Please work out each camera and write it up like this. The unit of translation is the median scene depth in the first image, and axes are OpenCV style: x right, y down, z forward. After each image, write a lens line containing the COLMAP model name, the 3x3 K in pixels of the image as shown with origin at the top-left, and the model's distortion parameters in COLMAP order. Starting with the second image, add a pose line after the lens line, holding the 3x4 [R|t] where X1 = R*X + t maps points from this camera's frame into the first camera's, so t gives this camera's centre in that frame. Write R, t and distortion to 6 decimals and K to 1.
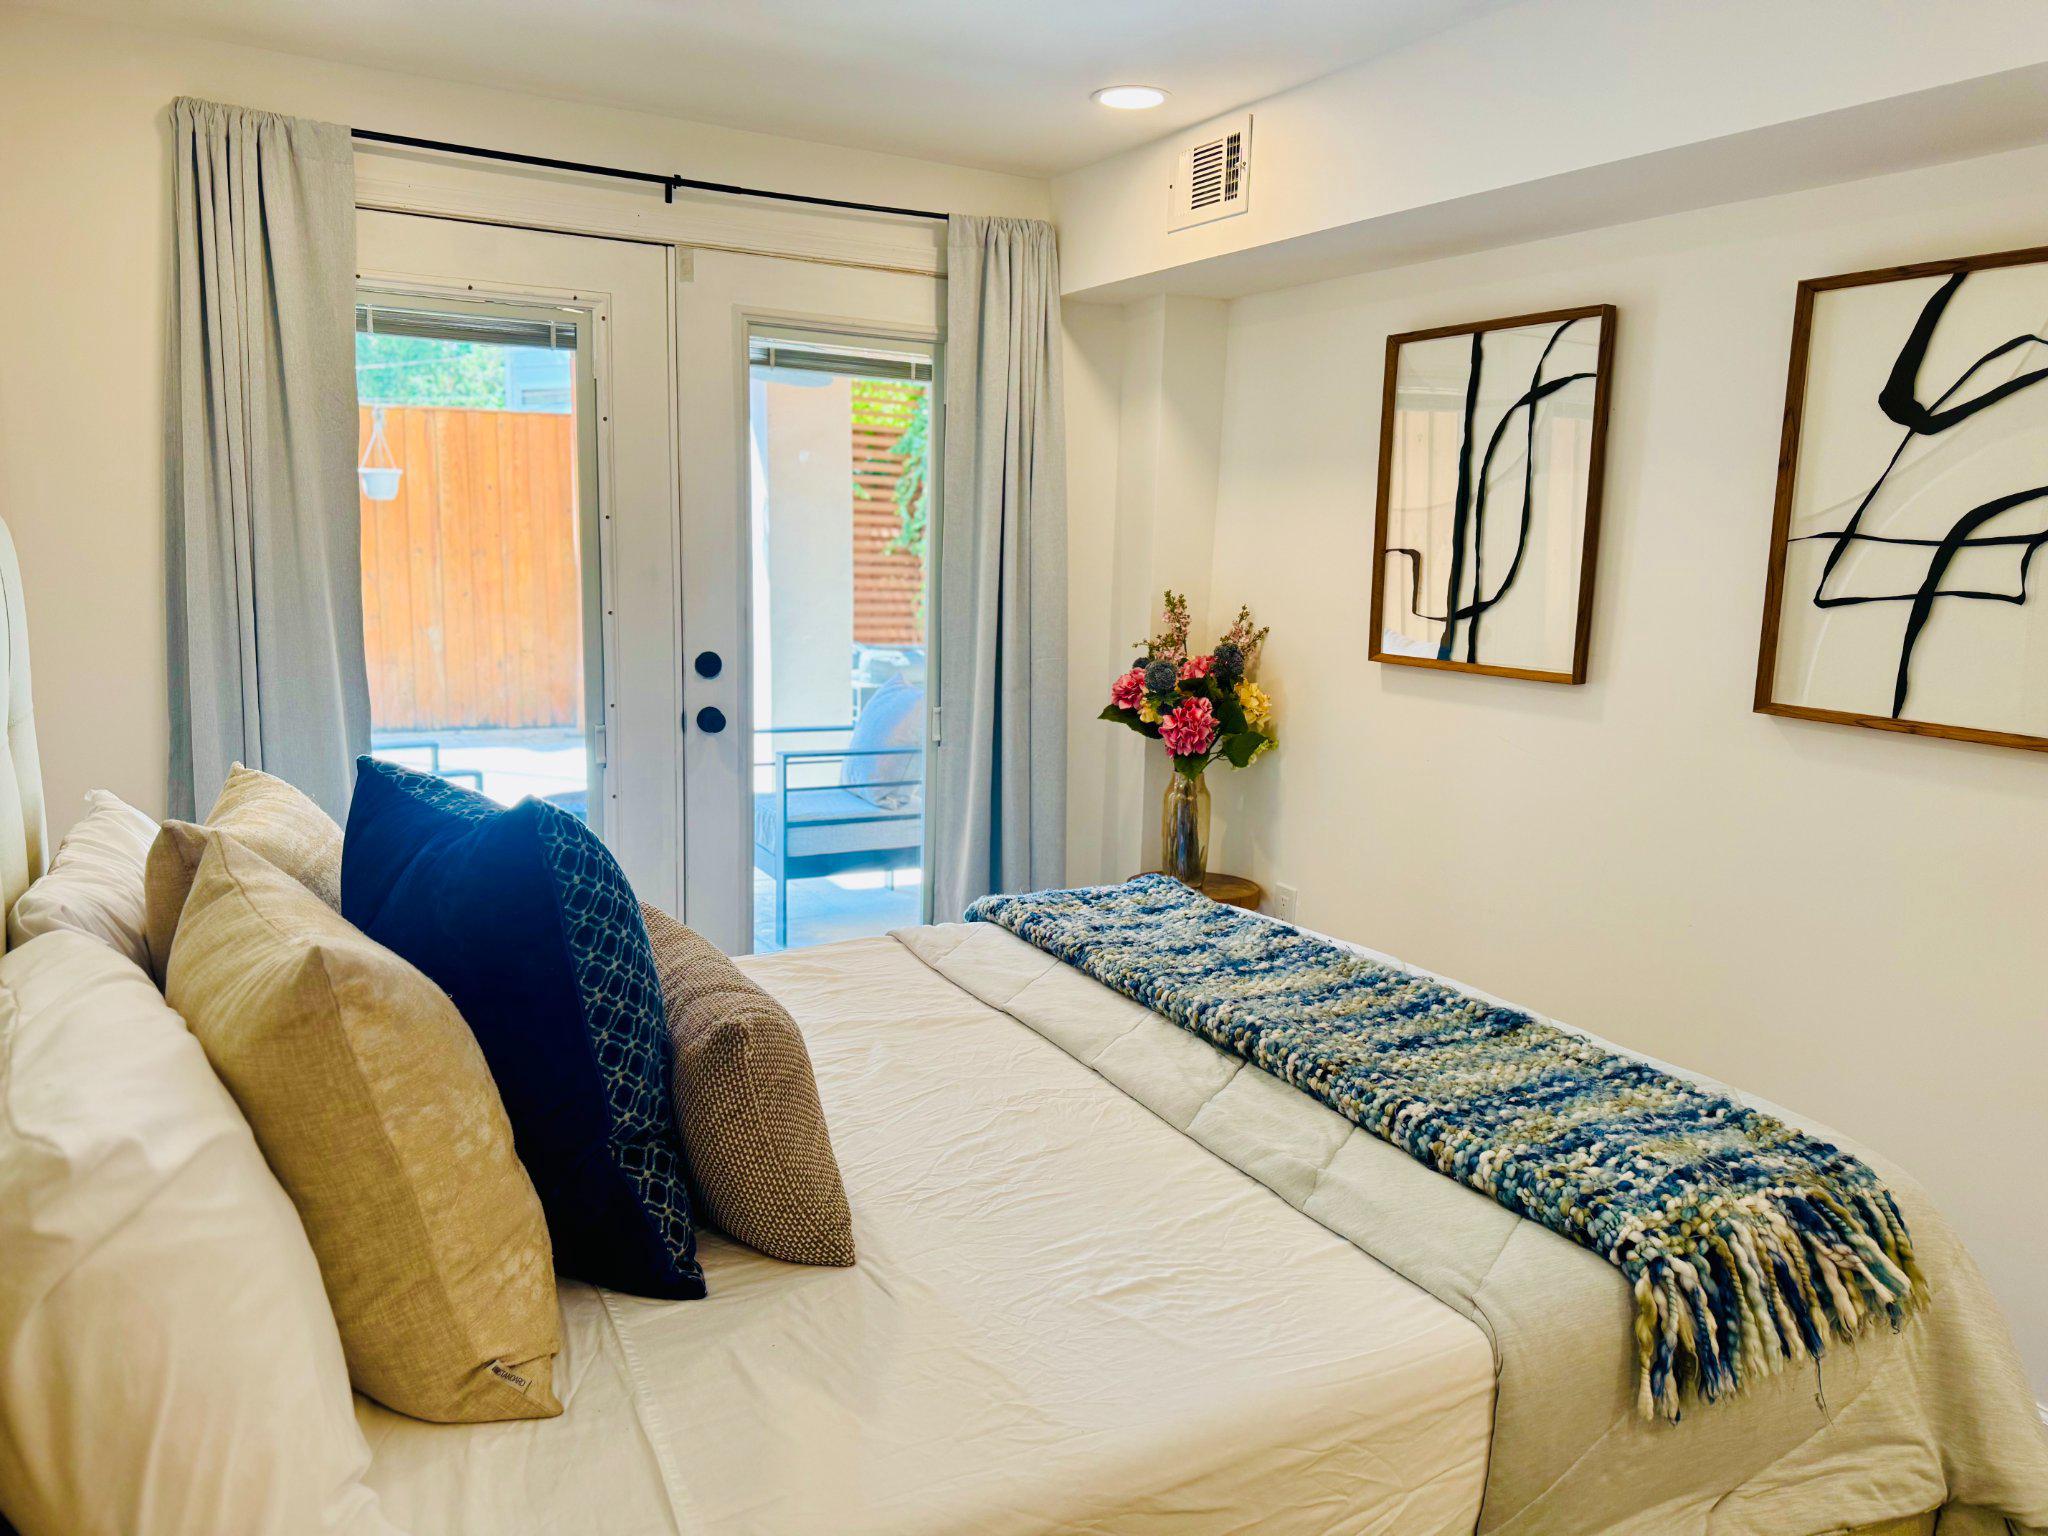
lens RADIAL K [[1441.8, 0, 1027.6], [0, 1441.8, 774.5], [0, 0, 1]] dist [0.048858, -0.057514]
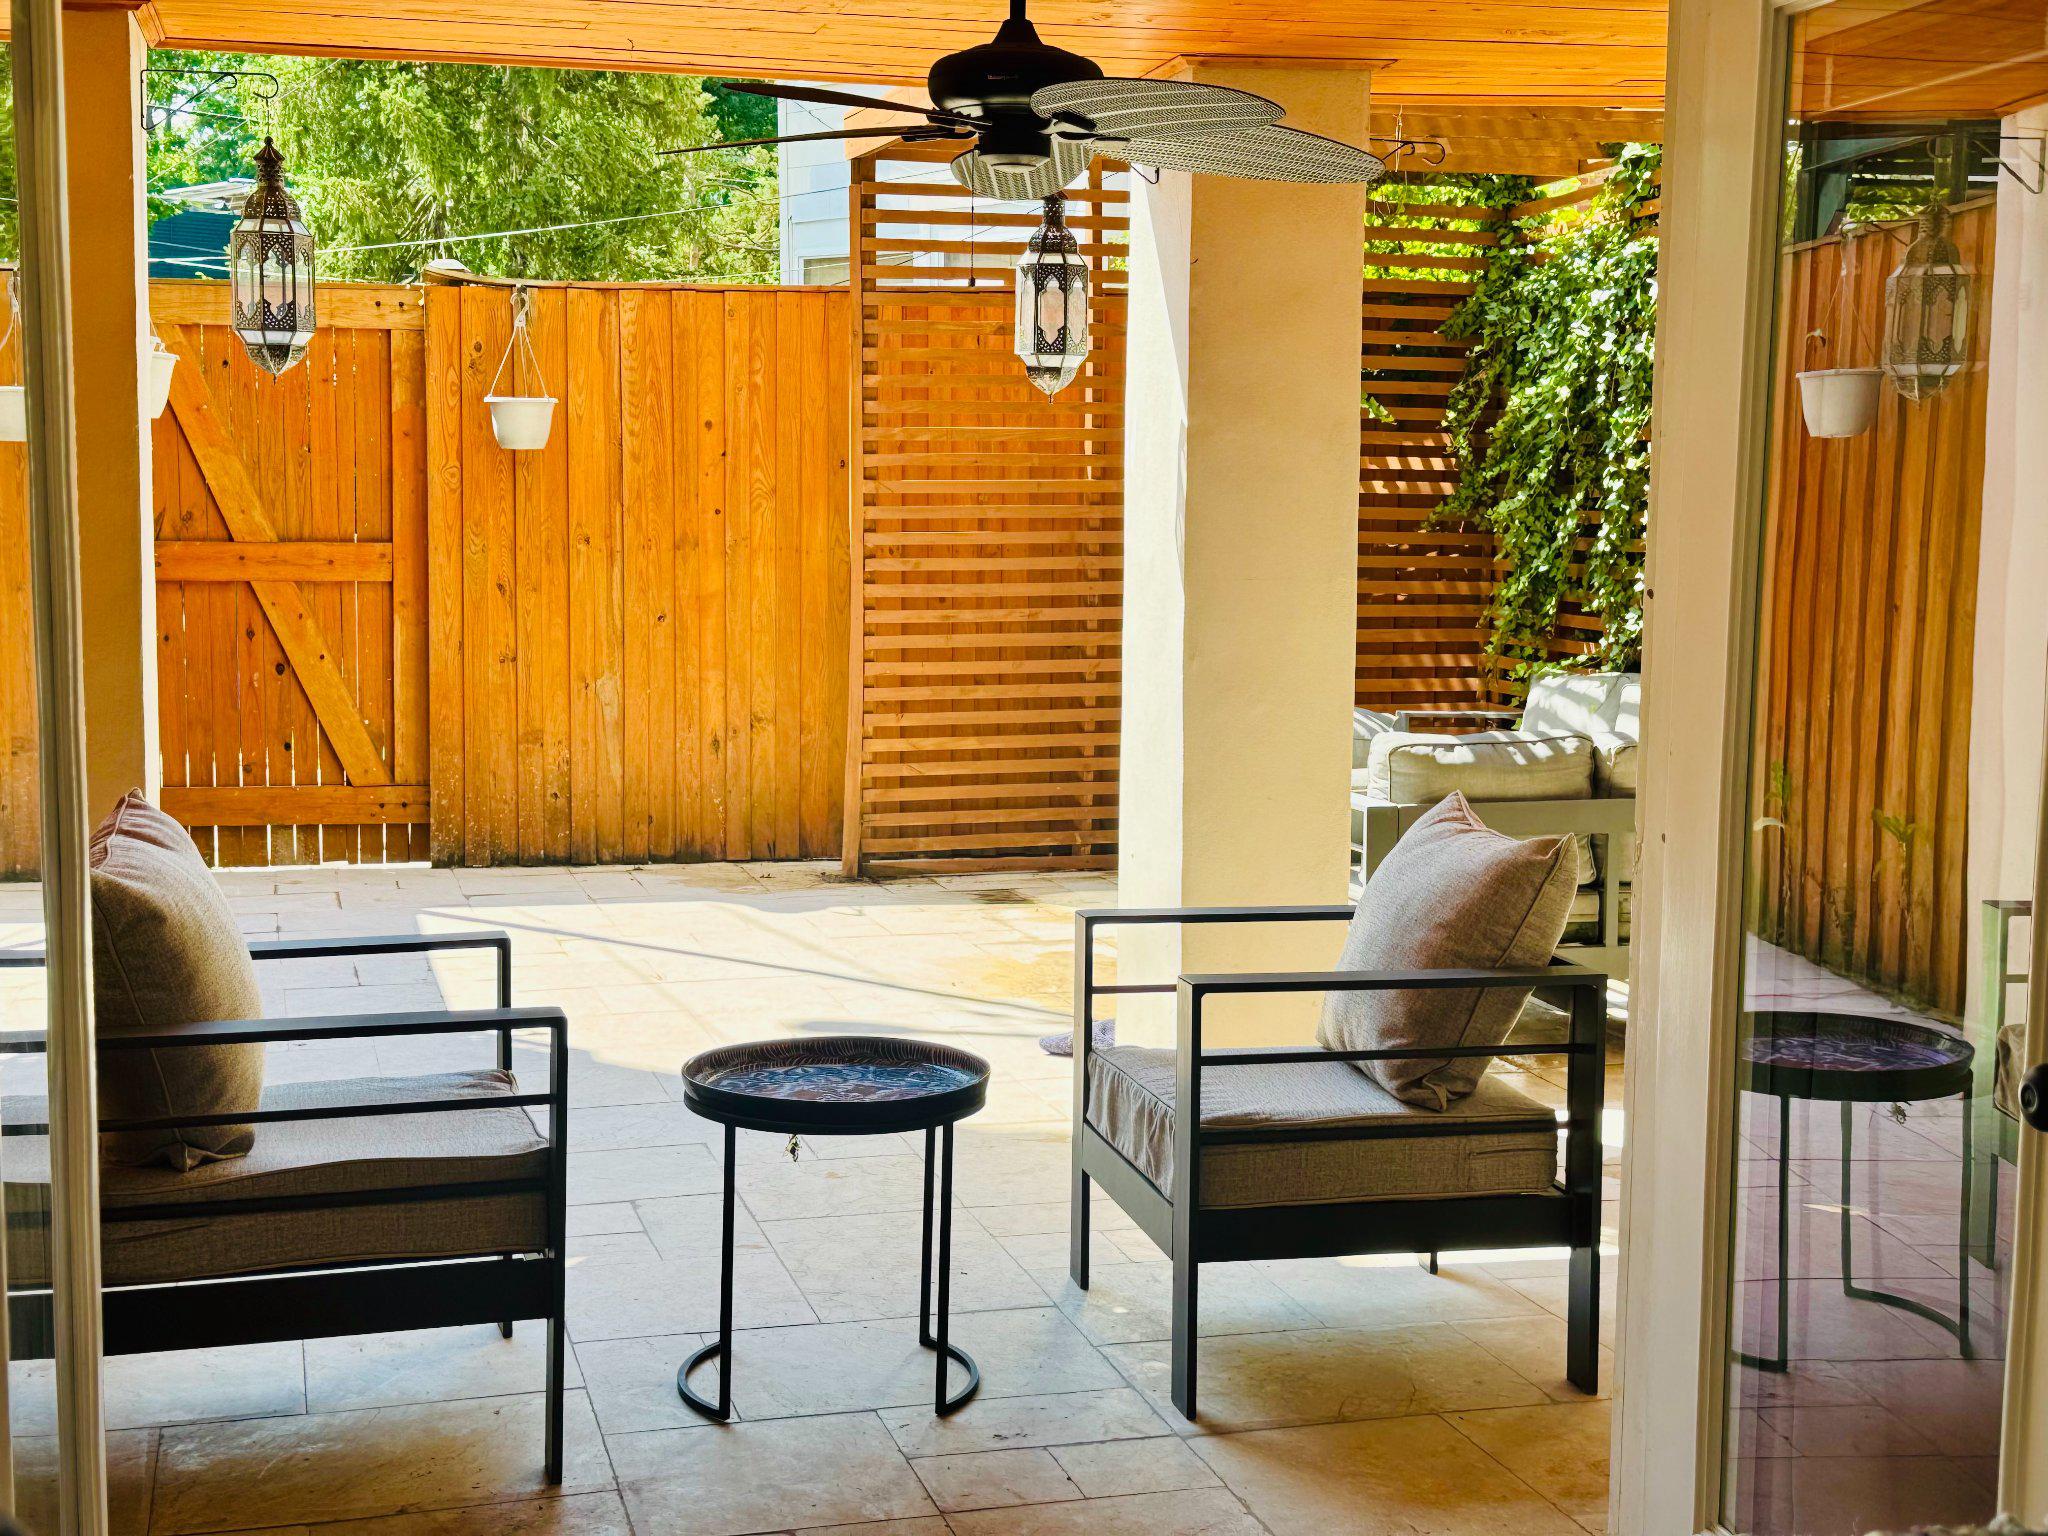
lens RADIAL K [[2536.7, 0, 1022.4], [0, 2536.7, 738.4], [0, 0, 1]] dist [0.189488, 0.000000]
pose [[0.968357, 0.009141, -0.249401, -0.037322], [-0.026430, 0.997465, -0.066062, -0.057685], [0.248165, 0.070563, 0.966144, 0.327610]]
